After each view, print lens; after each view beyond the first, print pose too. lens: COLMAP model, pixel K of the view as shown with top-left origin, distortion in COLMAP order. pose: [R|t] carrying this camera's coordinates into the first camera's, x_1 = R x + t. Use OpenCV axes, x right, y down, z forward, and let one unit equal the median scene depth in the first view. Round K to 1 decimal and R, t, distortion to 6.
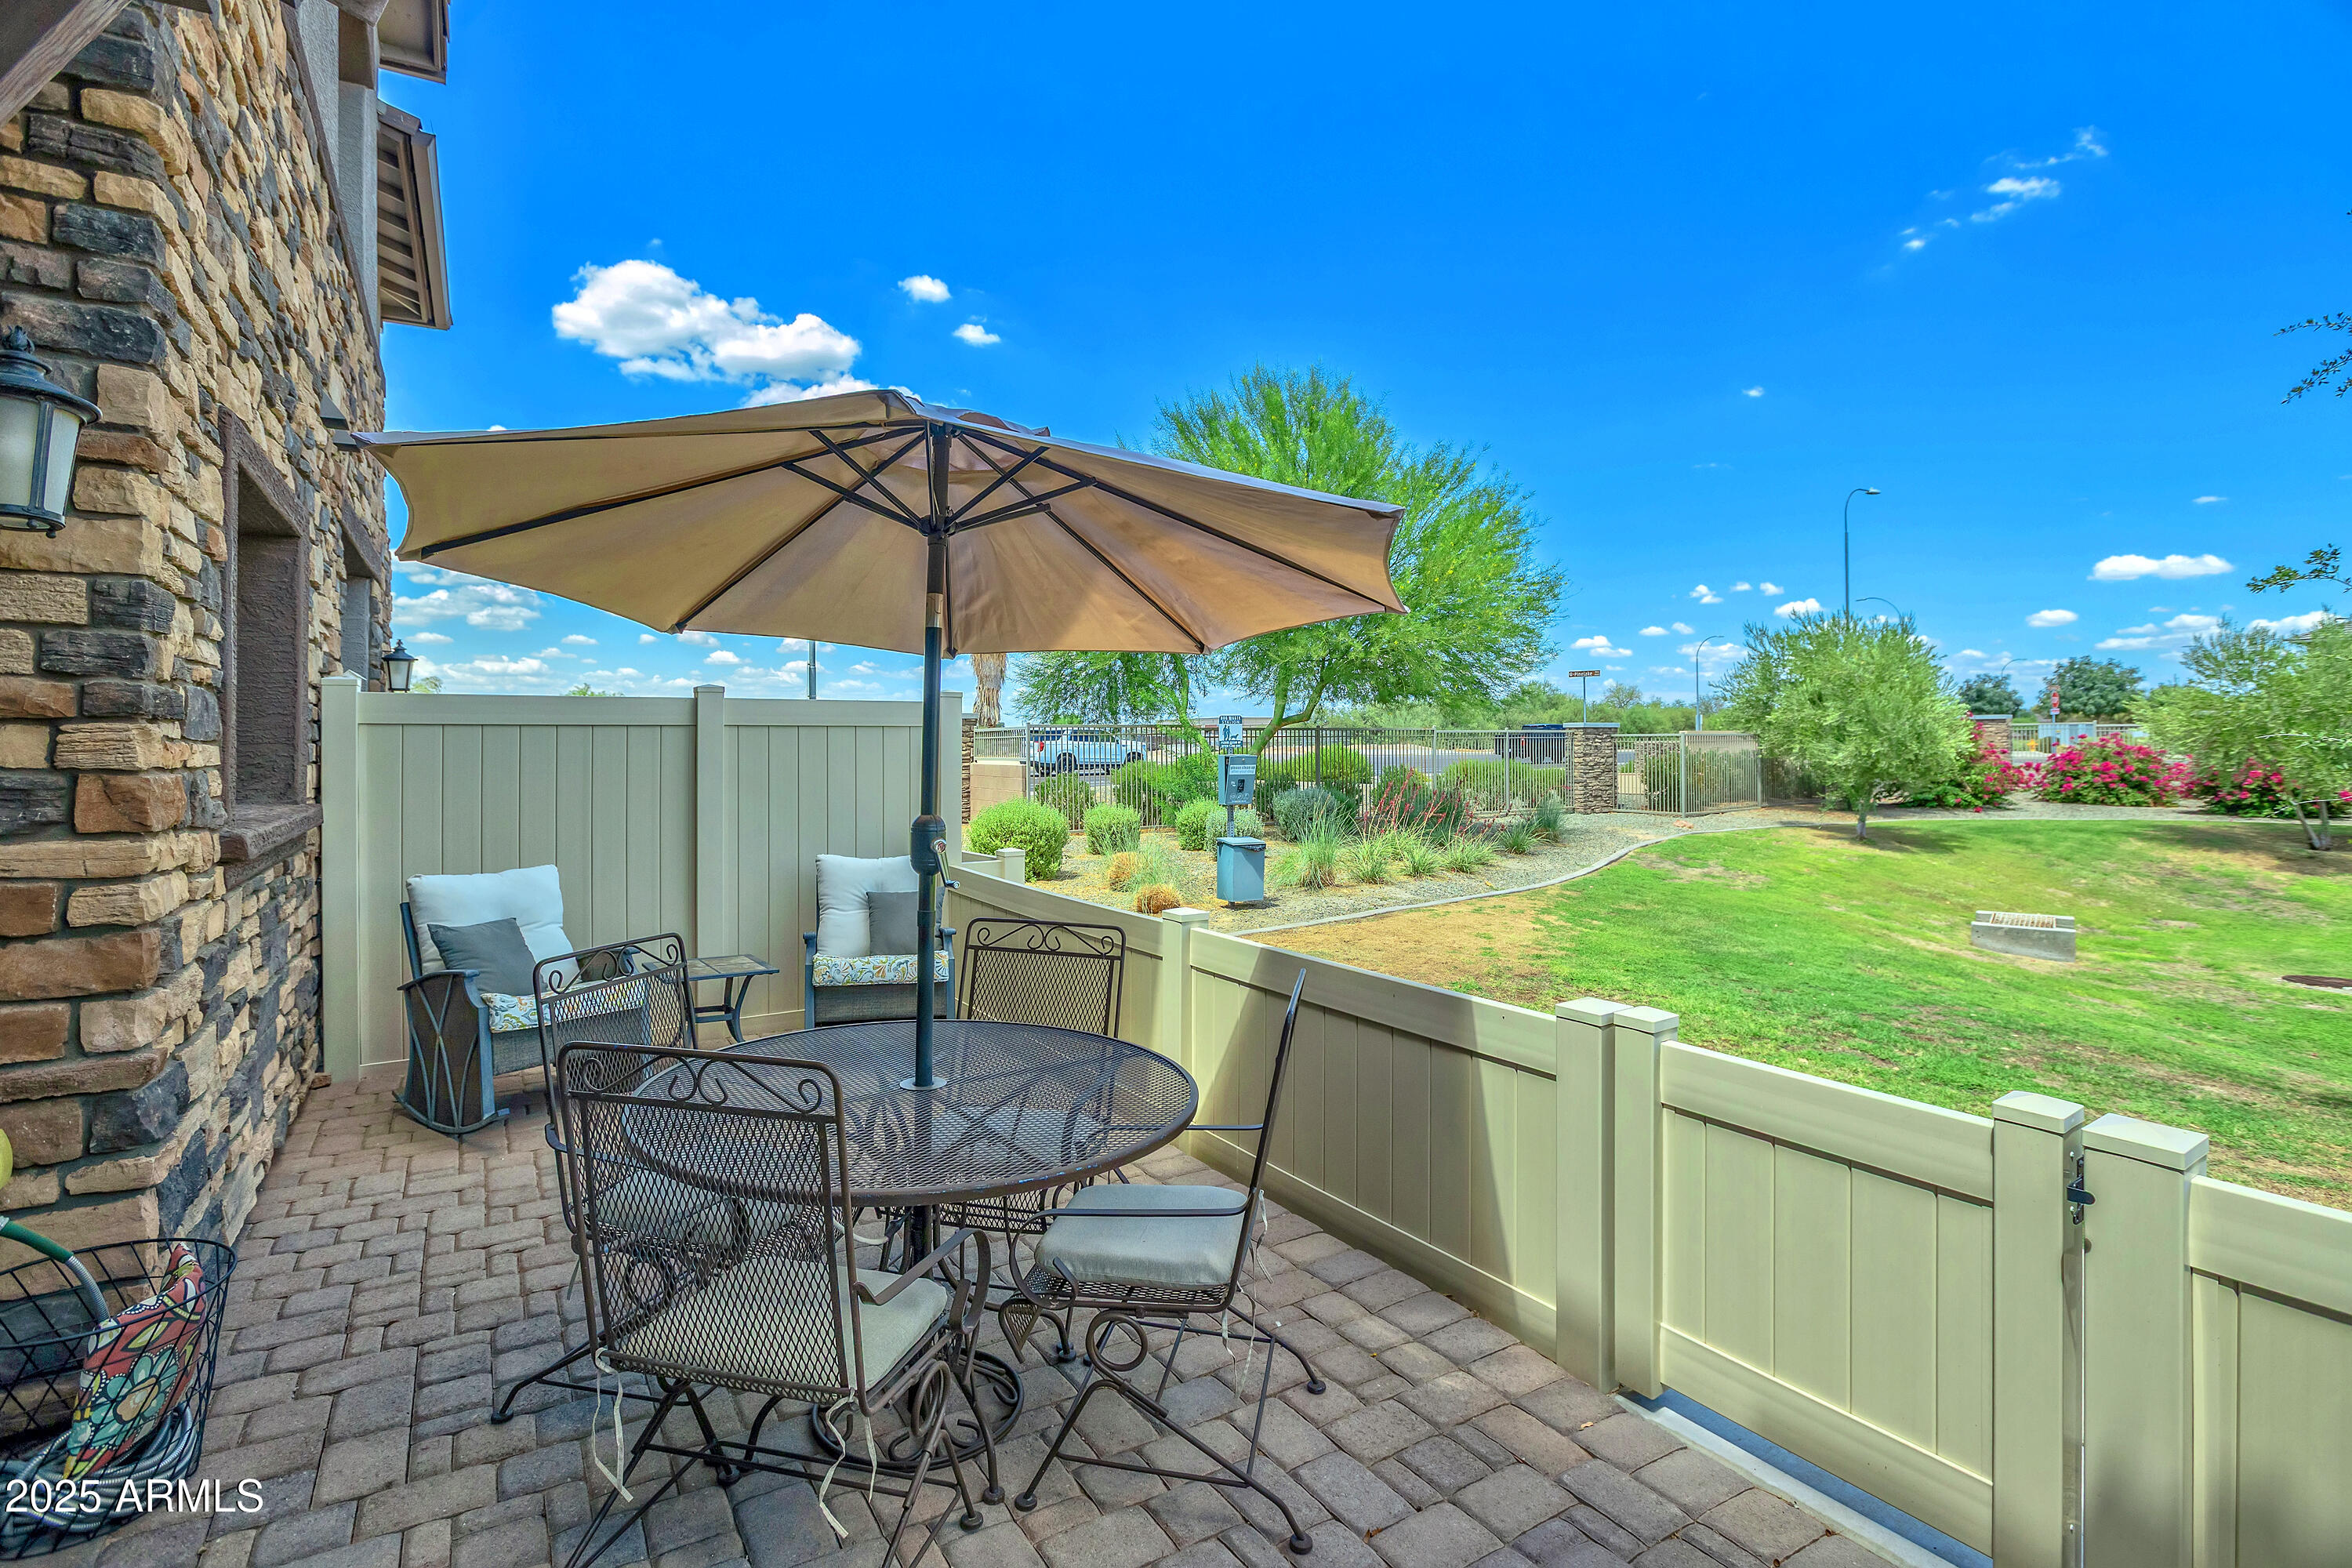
lens RADIAL K [[1078.4, 0, 1182.2], [0, 1078.4, 742.6], [0, 0, 1]] dist [-0.017402, 0.003053]
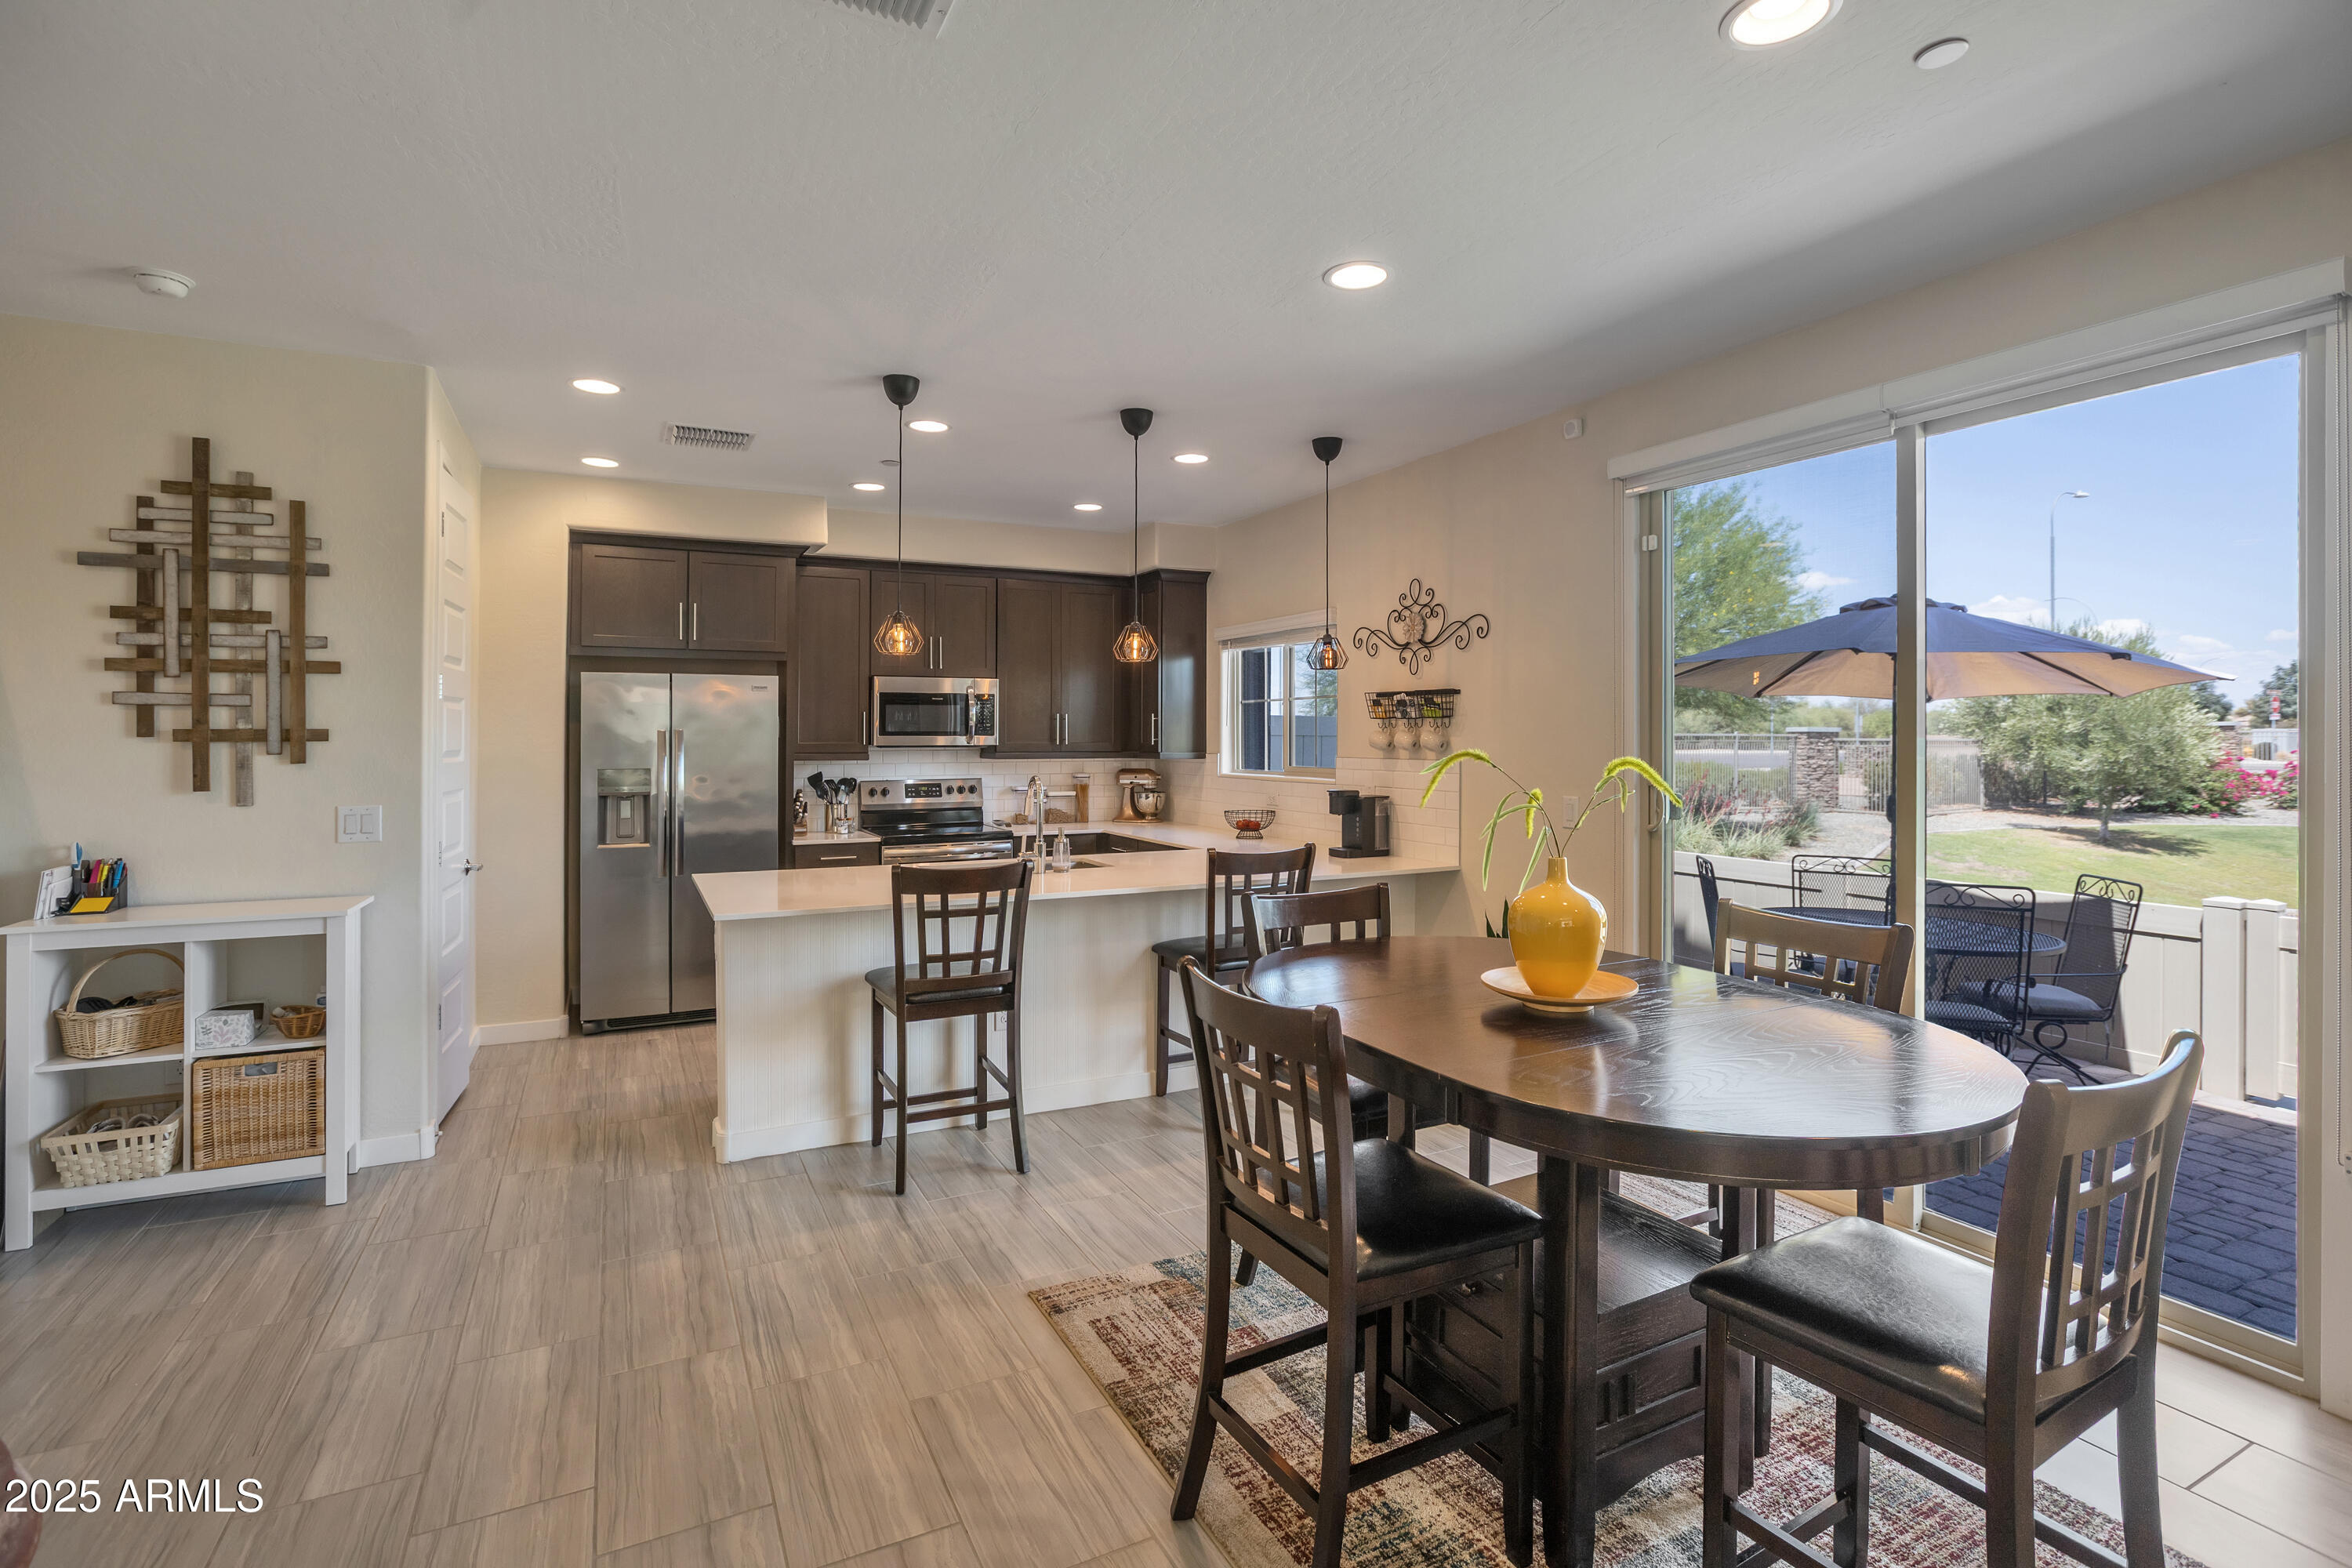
lens RADIAL K [[1084.7, 0, 1163.4], [0, 1084.7, 734.4], [0, 0, 1]] dist [-0.016227, 0.006189]
pose [[0.994669, 0.008197, -0.102795, -0.153056], [-0.008602, 0.999957, -0.003502, -0.002643], [0.102762, 0.004367, 0.994696, -0.127199]]
